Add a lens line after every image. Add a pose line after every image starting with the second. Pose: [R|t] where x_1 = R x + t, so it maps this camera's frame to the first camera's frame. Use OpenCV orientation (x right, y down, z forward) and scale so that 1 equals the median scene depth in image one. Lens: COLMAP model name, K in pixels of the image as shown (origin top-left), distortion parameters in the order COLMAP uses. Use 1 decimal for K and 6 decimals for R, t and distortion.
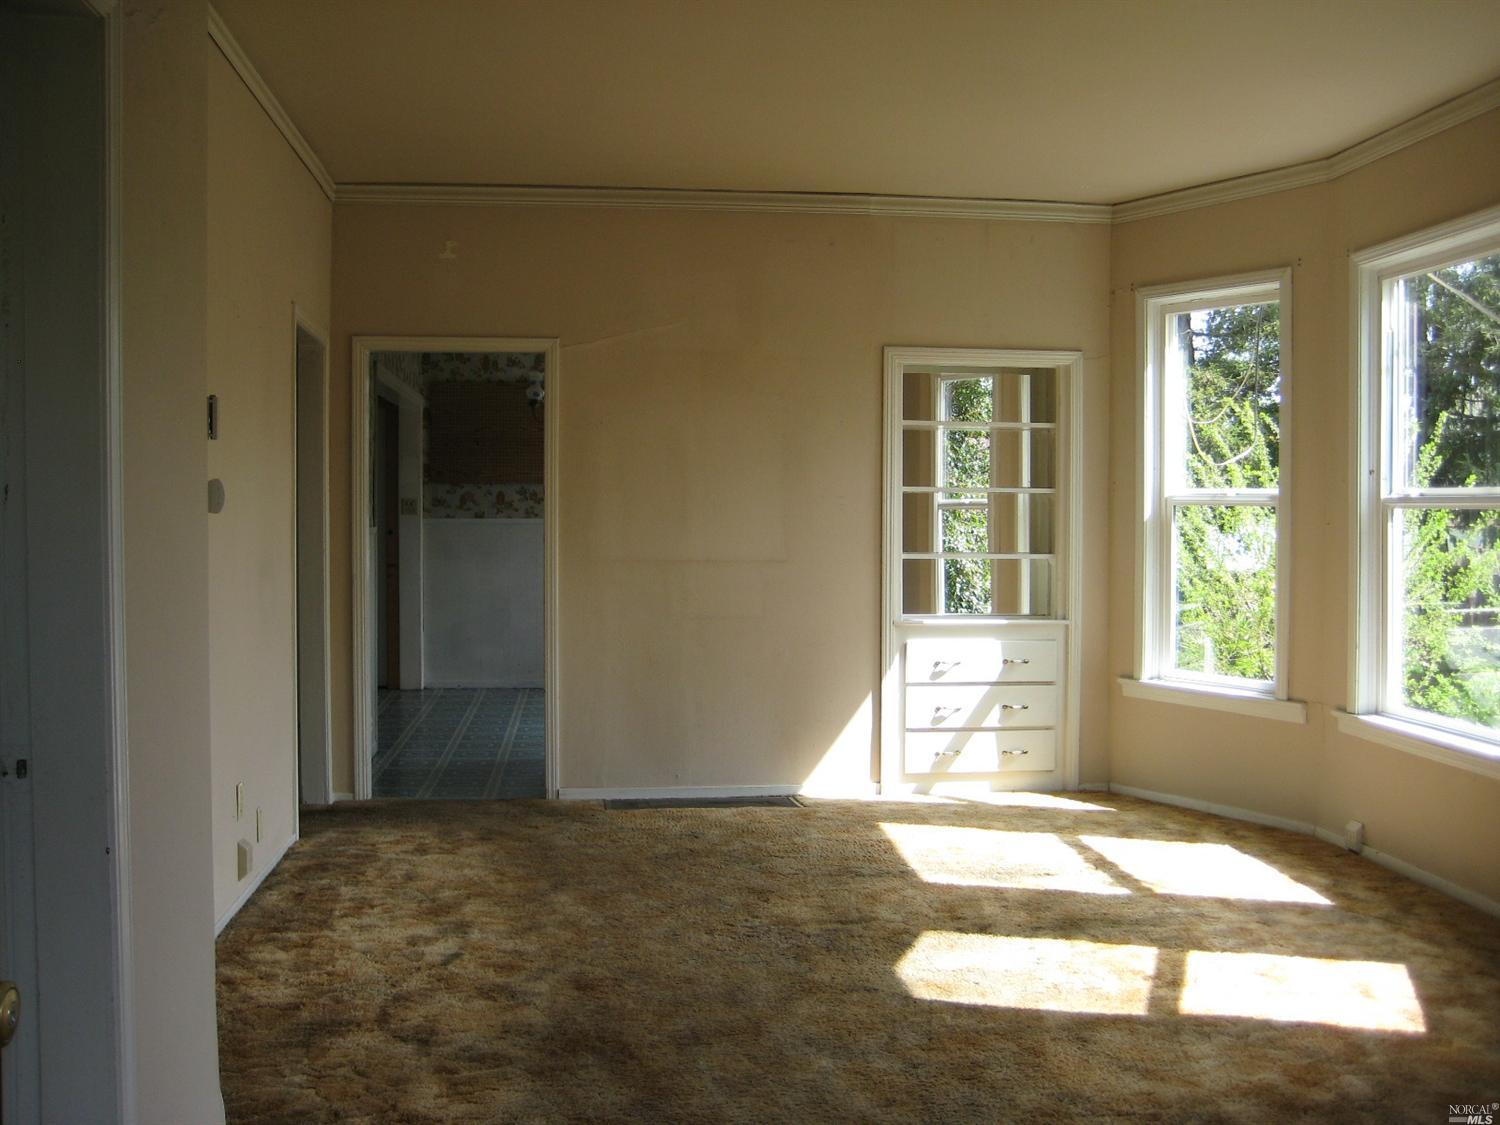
lens RADIAL K [[1533.3, 0, 749.4], [0, 1533.3, 562.5], [0, 0, 1]] dist [-0.085256, 0.000000]
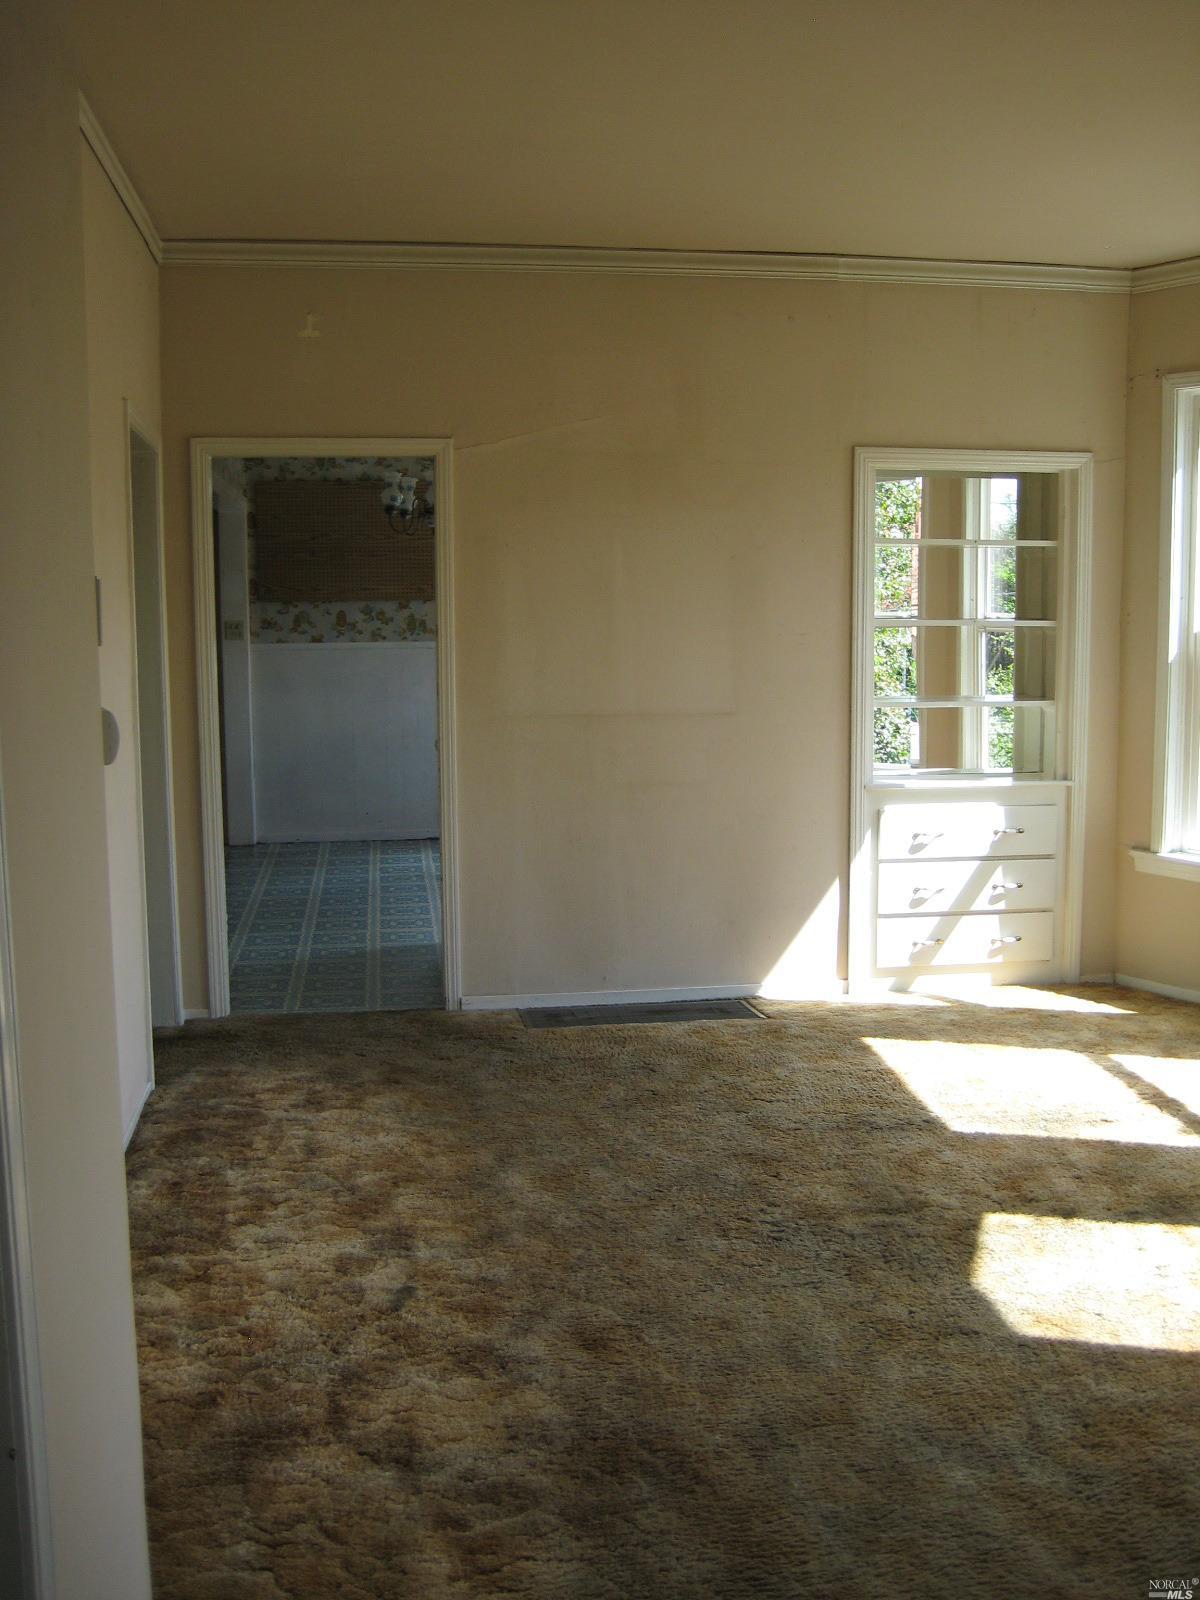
lens RADIAL K [[1635.5, 0, 631.7], [0, 1635.5, 807.8], [0, 0, 1]] dist [-0.085256, 0.000000]
pose [[0.998913, -0.014068, 0.044435, -0.084040], [0.009857, 0.995560, 0.093610, -0.039715], [-0.045555, -0.093070, 0.994617, 0.161587]]
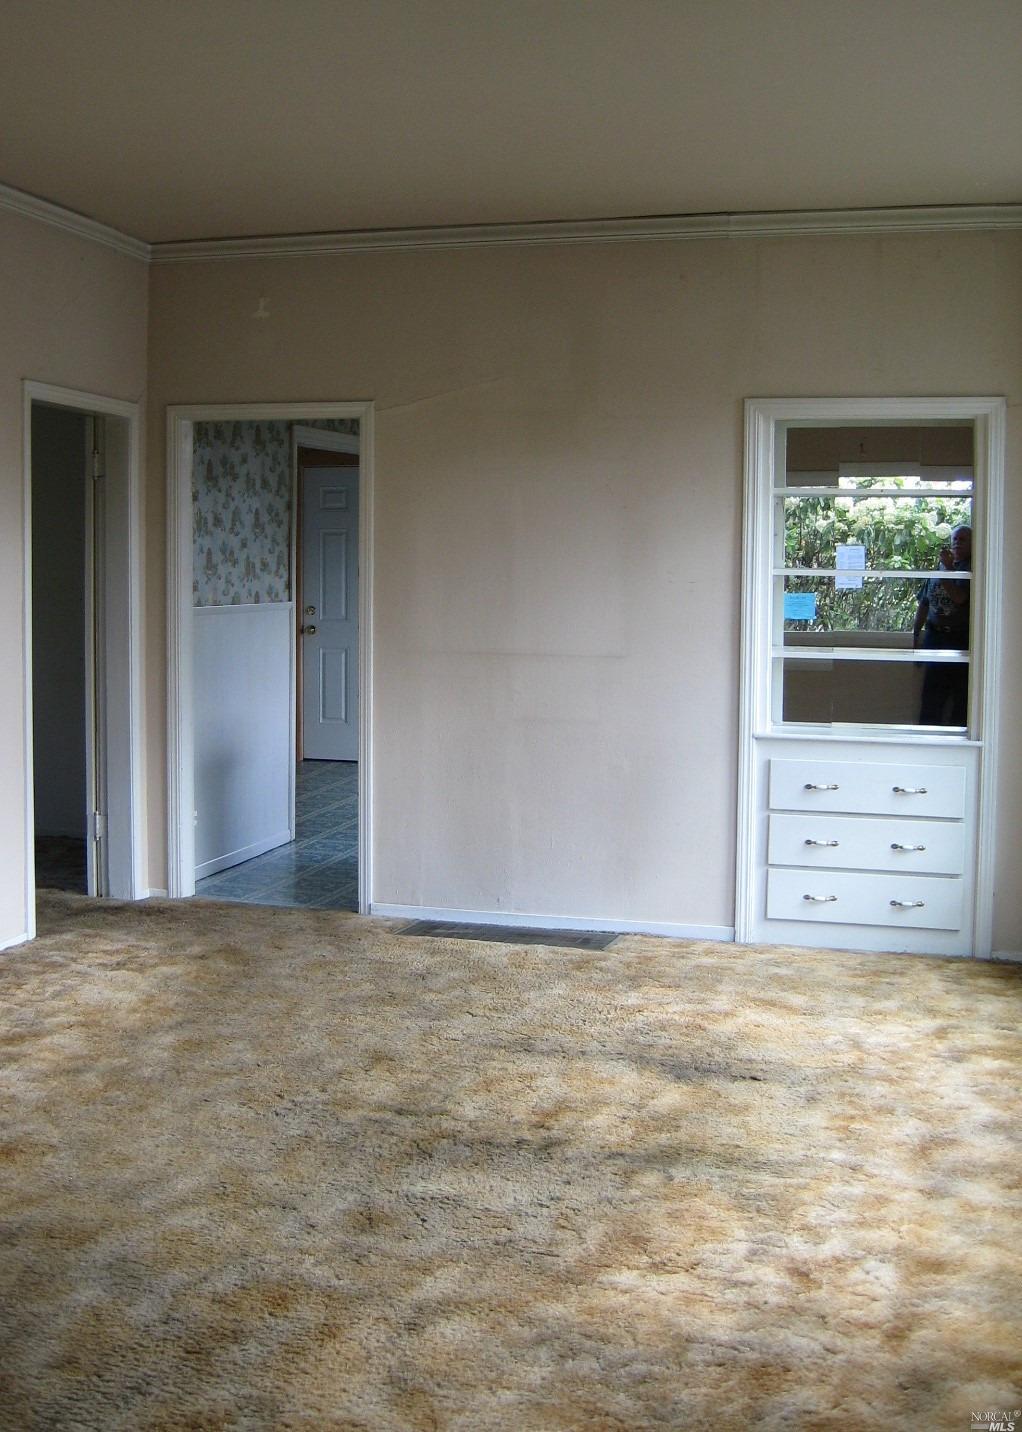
lens RADIAL K [[1633.0, 0, 457.0], [0, 1633.0, 661.9], [0, 0, 1]] dist [-0.087198, 0.000000]
pose [[0.920049, 0.030452, -0.390618, 0.346944], [-0.018539, 0.999242, 0.034233, -0.032825], [0.391364, -0.024254, 0.919916, 0.165107]]
